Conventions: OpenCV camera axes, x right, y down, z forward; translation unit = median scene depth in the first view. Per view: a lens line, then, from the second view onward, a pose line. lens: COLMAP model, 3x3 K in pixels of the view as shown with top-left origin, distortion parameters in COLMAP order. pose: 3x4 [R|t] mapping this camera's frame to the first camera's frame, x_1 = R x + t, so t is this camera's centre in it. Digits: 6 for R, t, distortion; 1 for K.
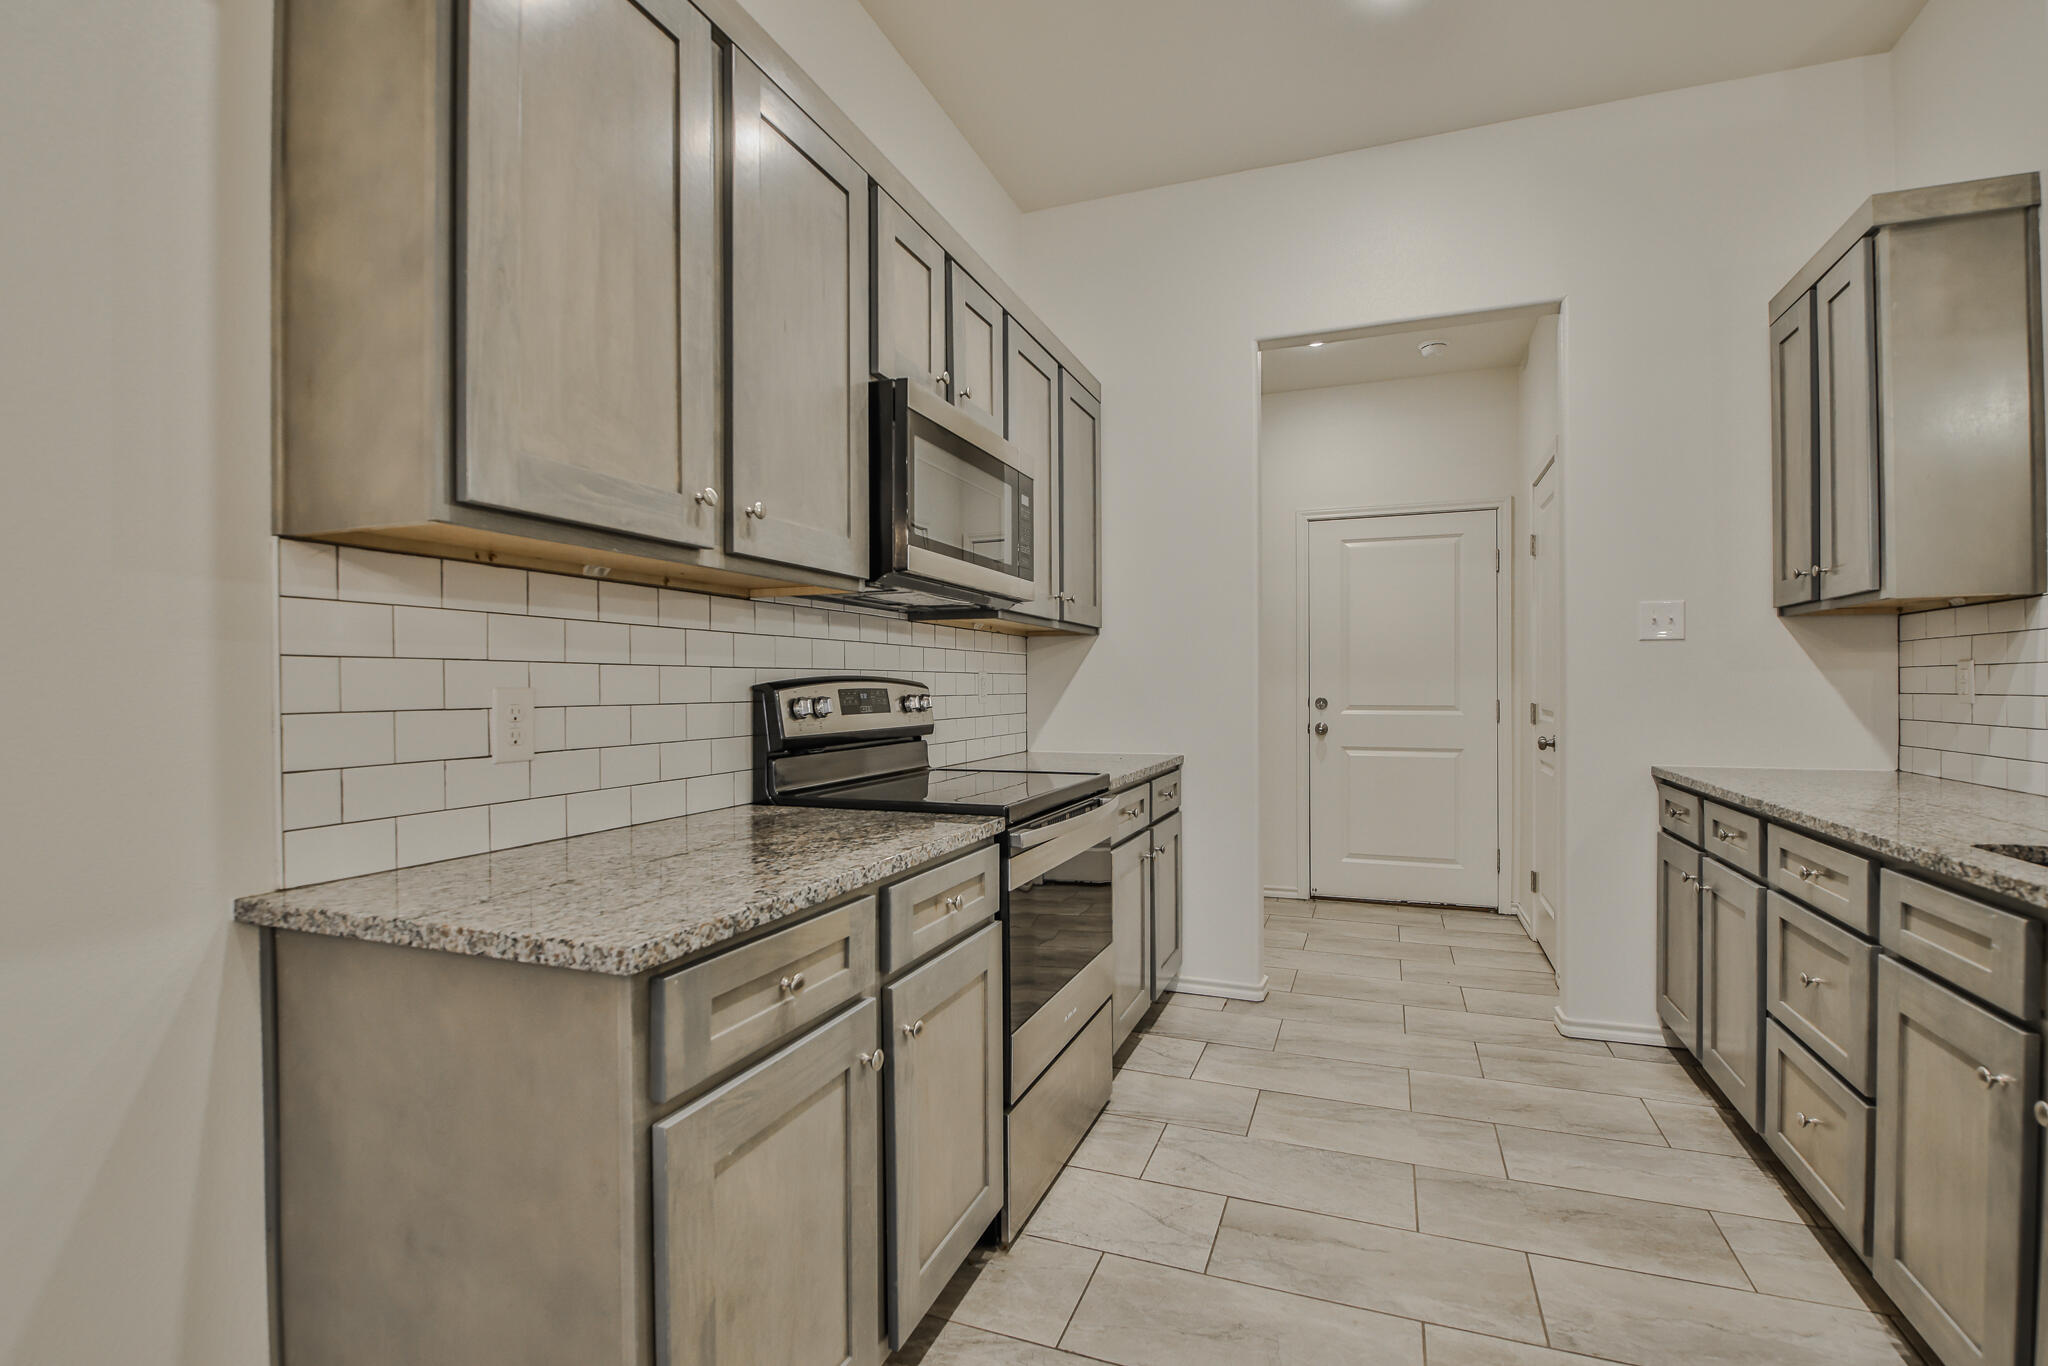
lens RADIAL K [[943.5, 0, 1020.4], [0, 943.5, 690.7], [0, 0, 1]] dist [-0.004188, -0.007287]
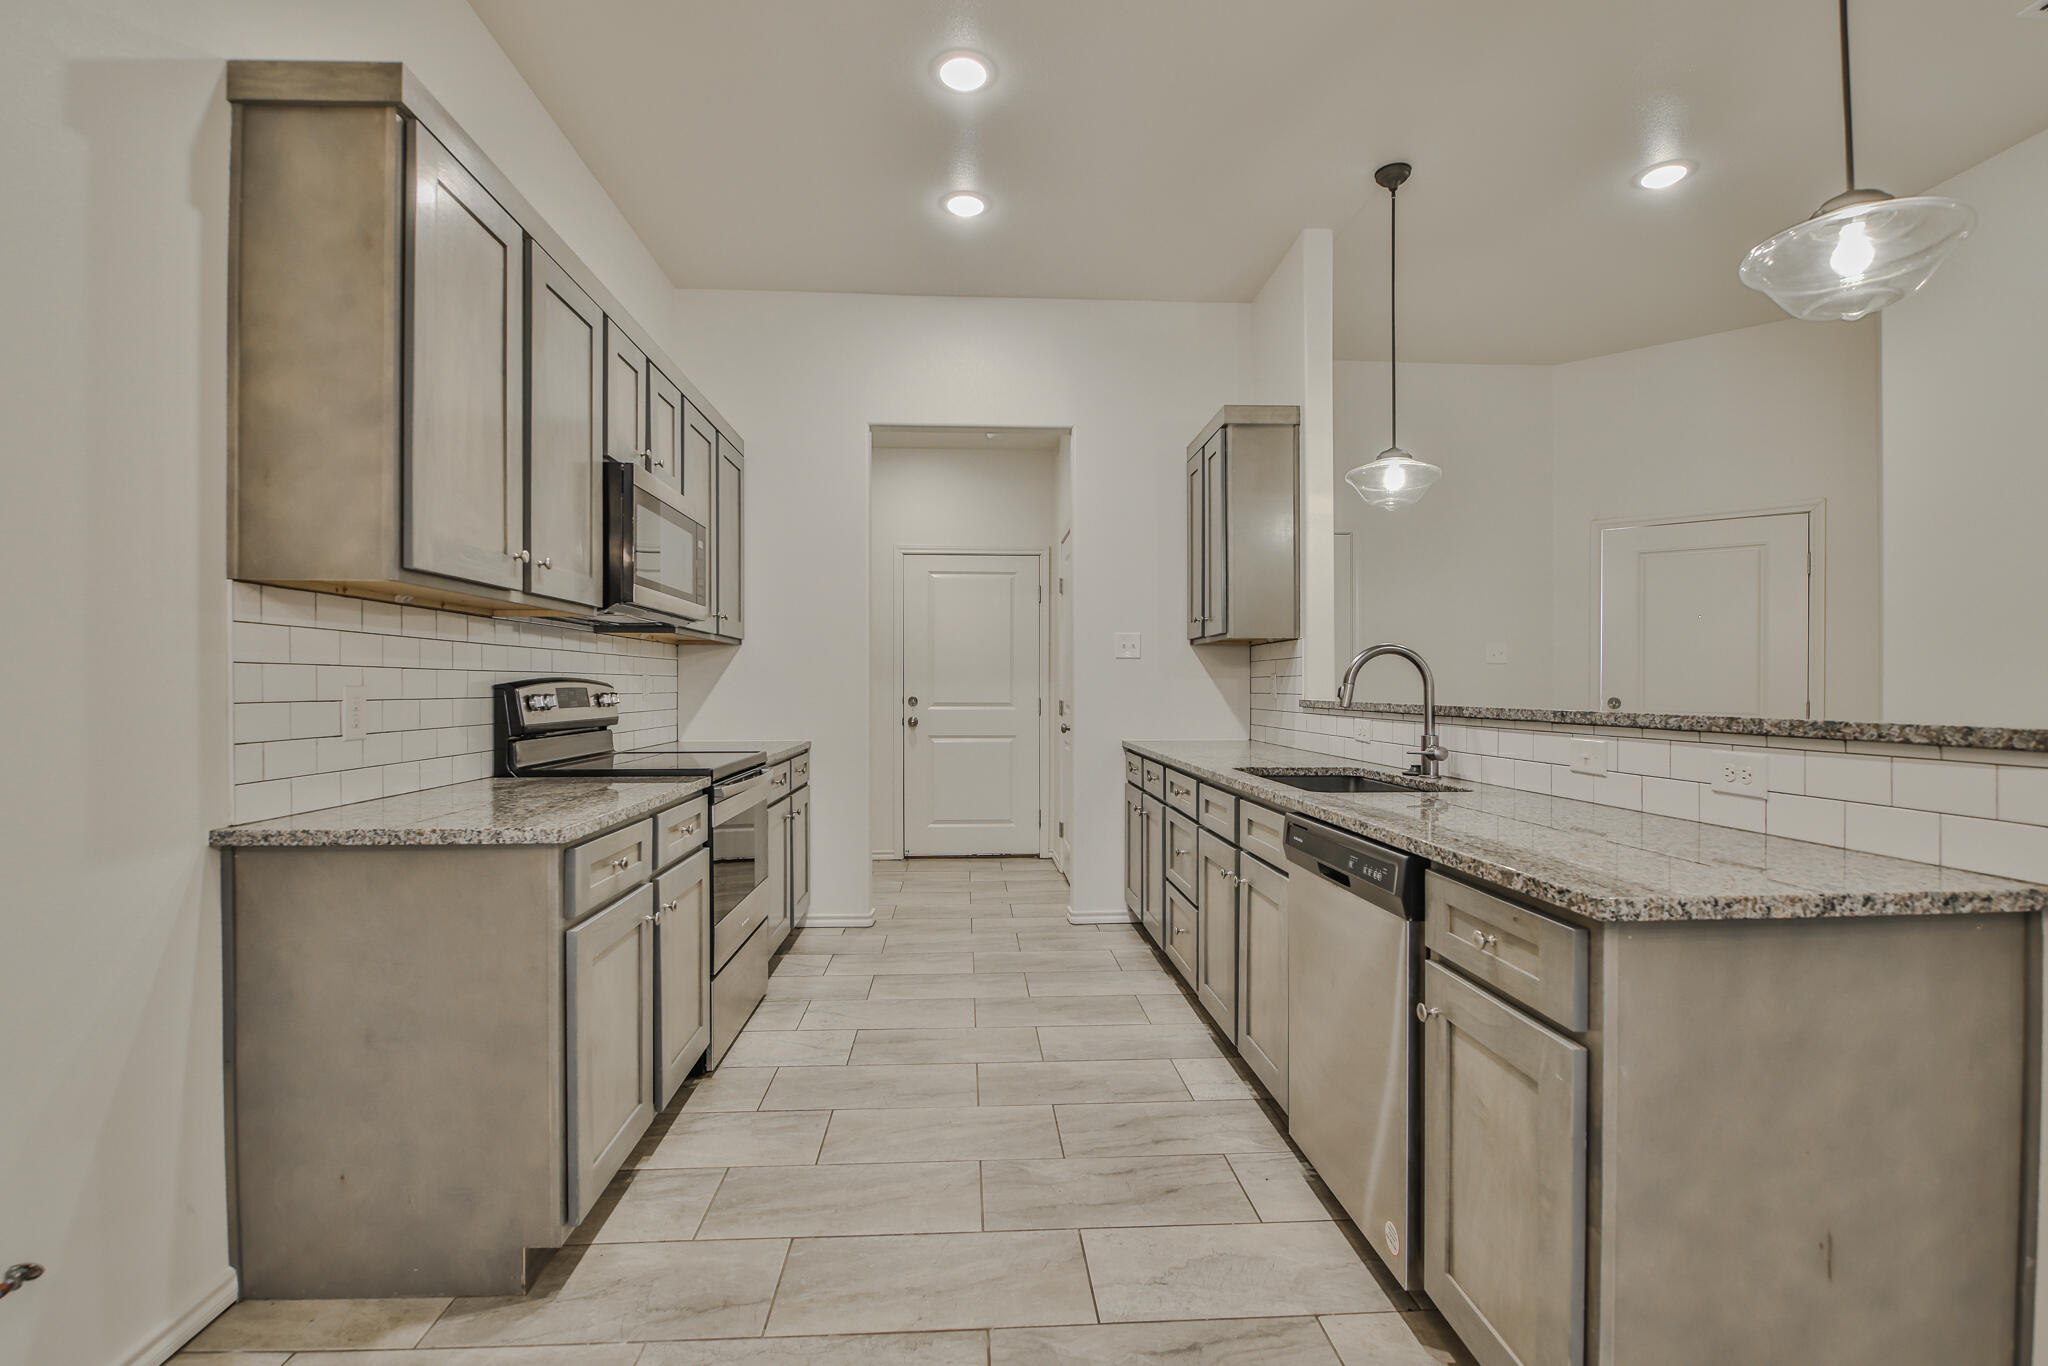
lens RADIAL K [[943.5, 0, 1020.4], [0, 943.5, 690.7], [0, 0, 1]] dist [-0.004188, -0.007287]
pose [[0.909782, 0.002767, 0.415078, -0.146631], [-0.002281, 0.999996, -0.001667, 0.002654], [-0.415081, 0.000569, 0.909784, -0.410165]]
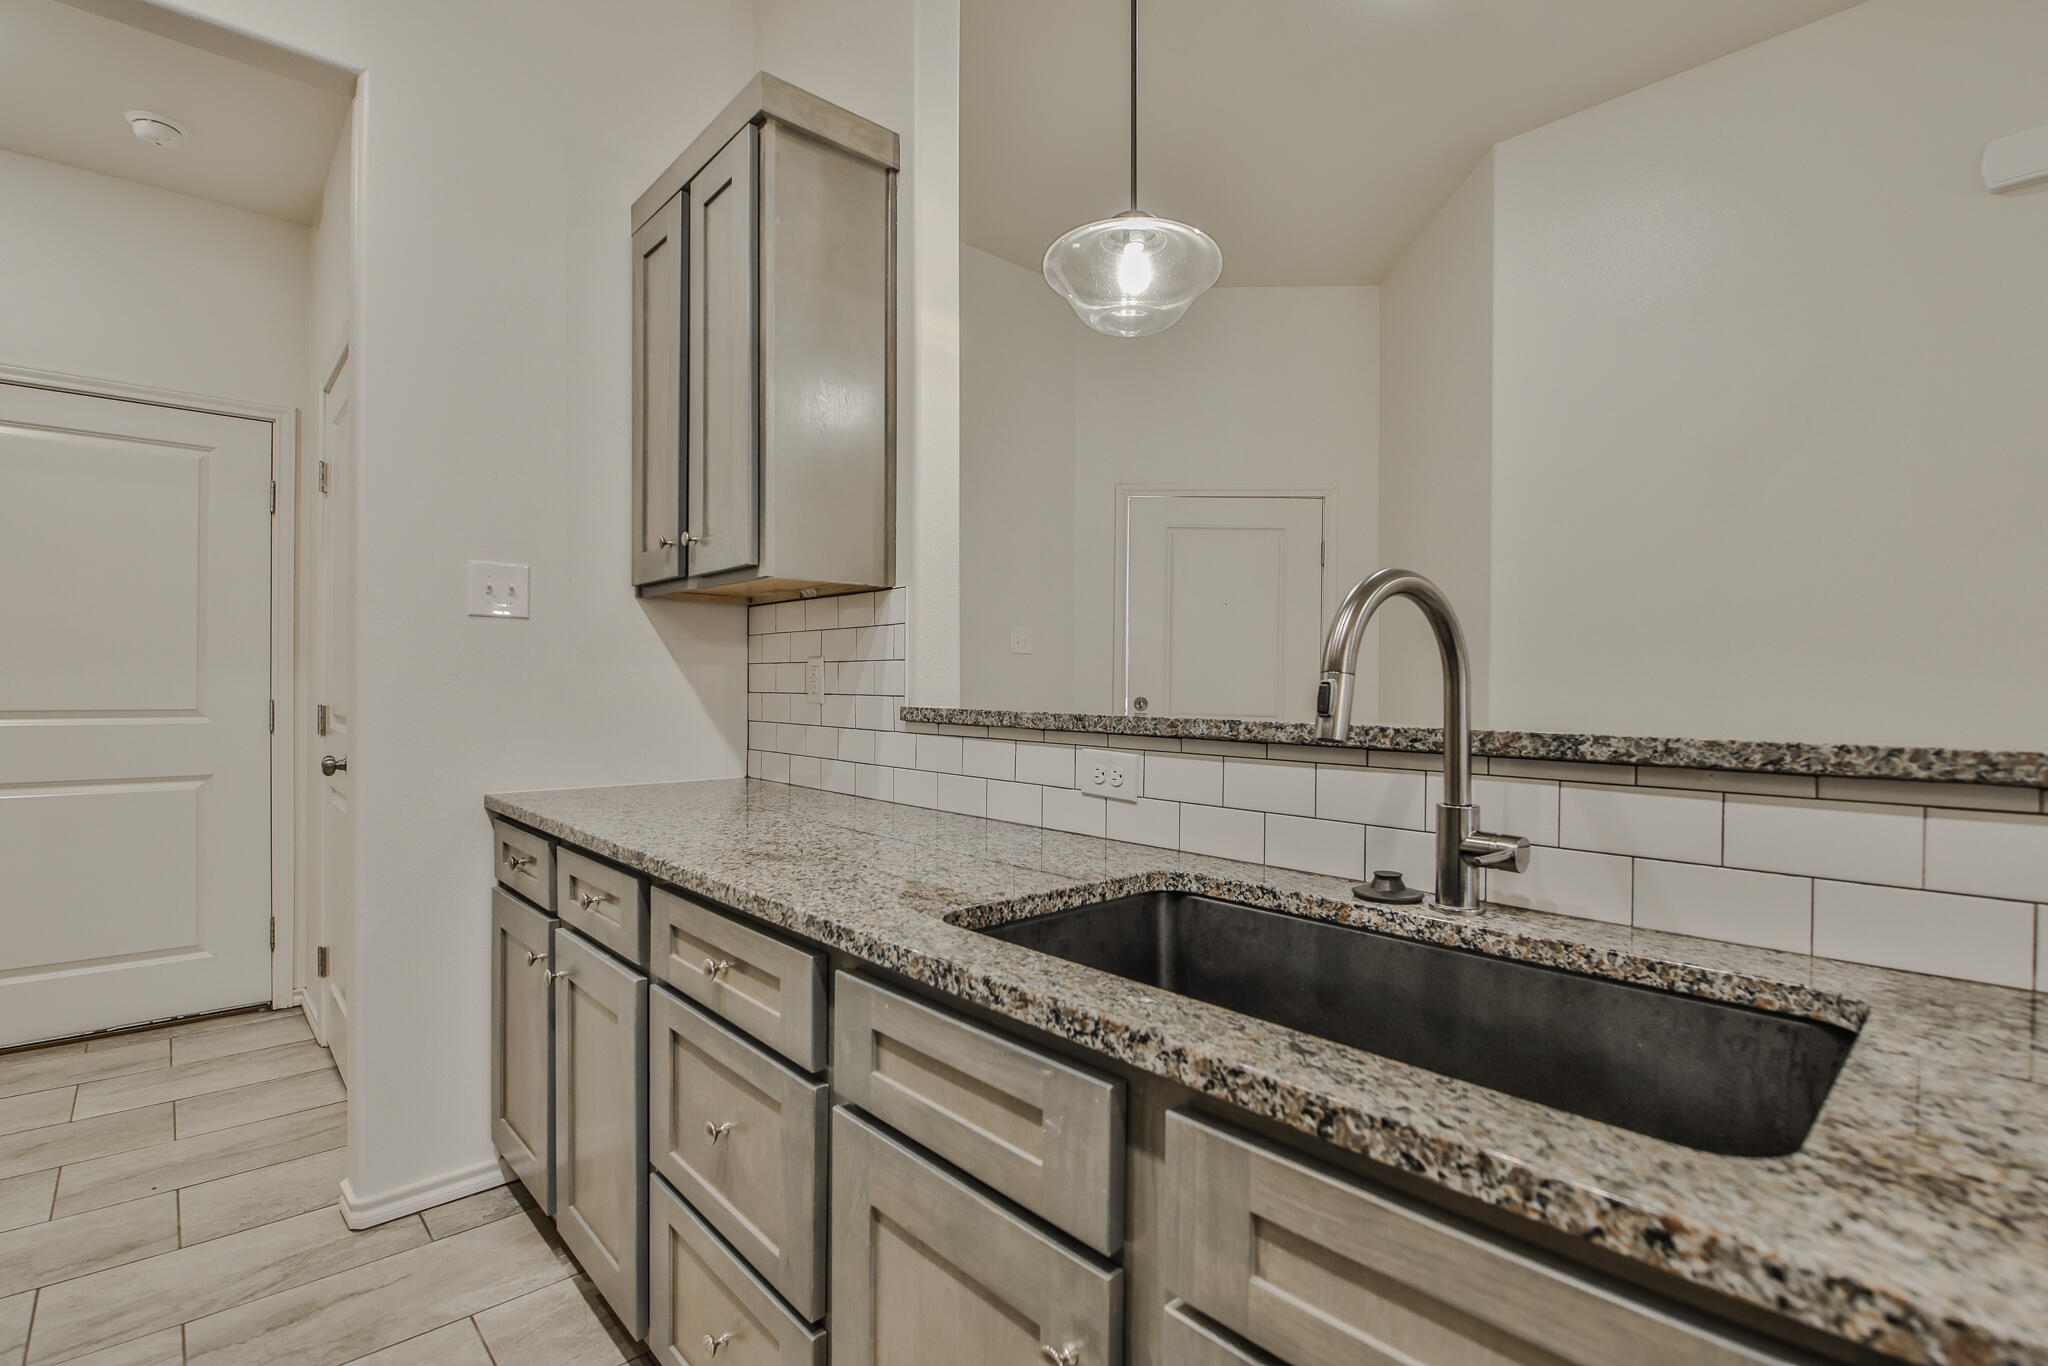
lens RADIAL K [[943.5, 0, 1020.4], [0, 943.5, 690.7], [0, 0, 1]] dist [-0.004188, -0.007287]
pose [[0.445162, 0.002439, 0.895447, 0.272051], [-0.005957, 0.999982, 0.000238, -0.000823], [-0.895430, -0.005440, 0.445169, 0.407778]]
